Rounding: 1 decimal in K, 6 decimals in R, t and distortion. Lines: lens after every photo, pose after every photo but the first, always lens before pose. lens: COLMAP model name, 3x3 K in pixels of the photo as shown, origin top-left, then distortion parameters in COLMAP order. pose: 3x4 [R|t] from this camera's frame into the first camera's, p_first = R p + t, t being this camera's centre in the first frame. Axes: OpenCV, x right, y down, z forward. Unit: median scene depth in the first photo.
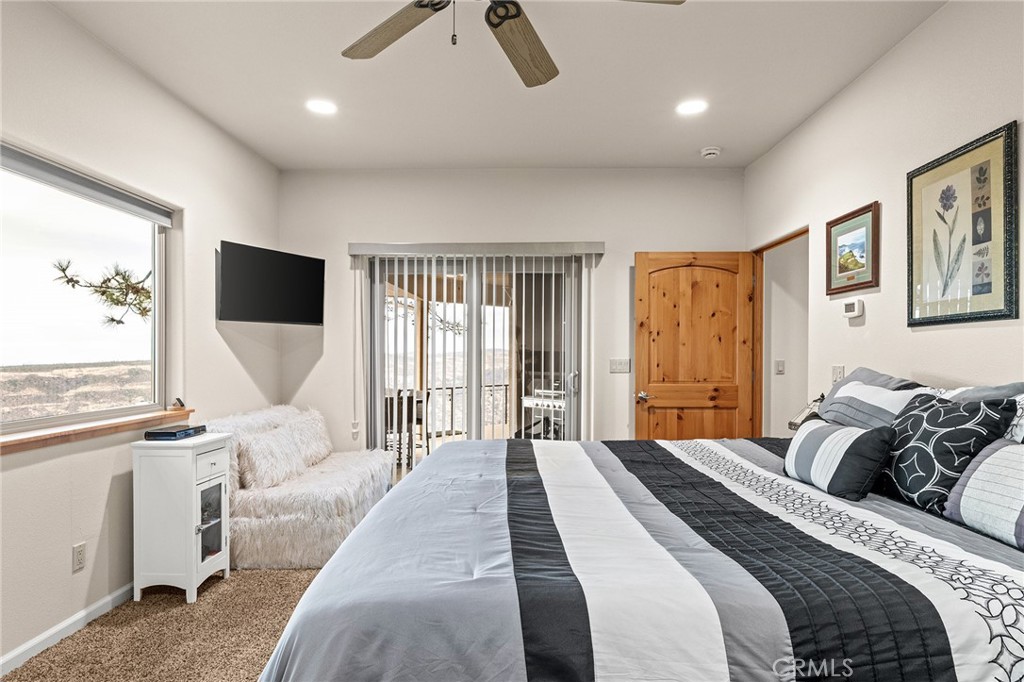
lens RADIAL K [[571.0, 0, 517.4], [0, 571.0, 348.1], [0, 0, 1]] dist [-0.005216, 0.001030]
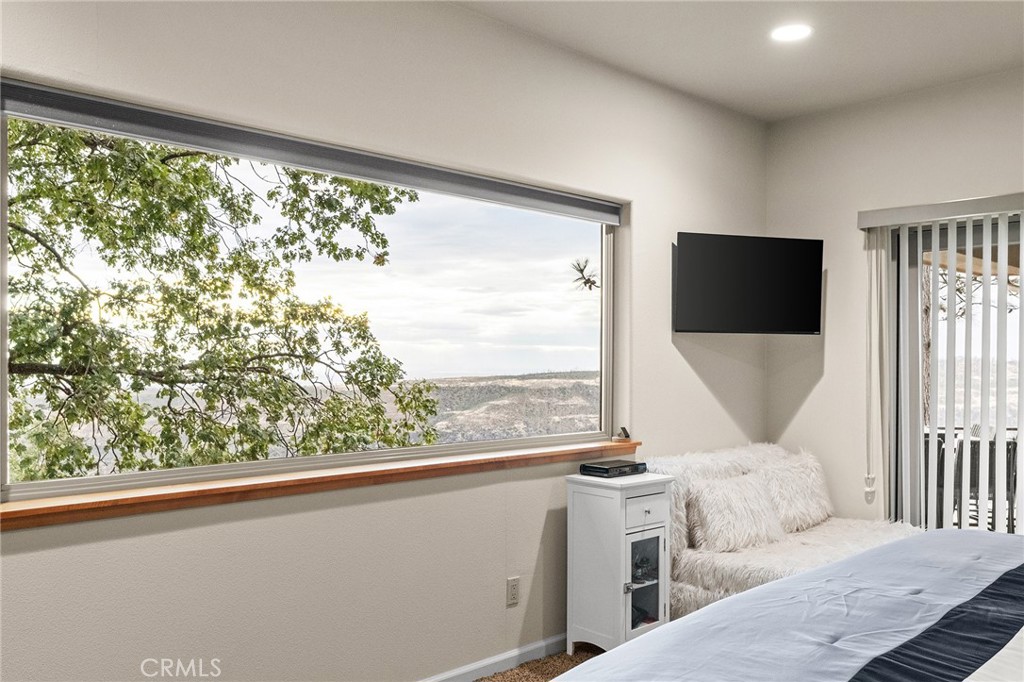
lens RADIAL K [[820.6, 0, 509.9], [0, 820.6, 348.5], [0, 0, 1]] dist [0.002630, -0.003379]
pose [[0.703599, -0.003646, -0.710588, 0.148859], [-0.000194, 0.999986, -0.005323, -0.022424], [0.710597, 0.003883, 0.703588, 0.026017]]
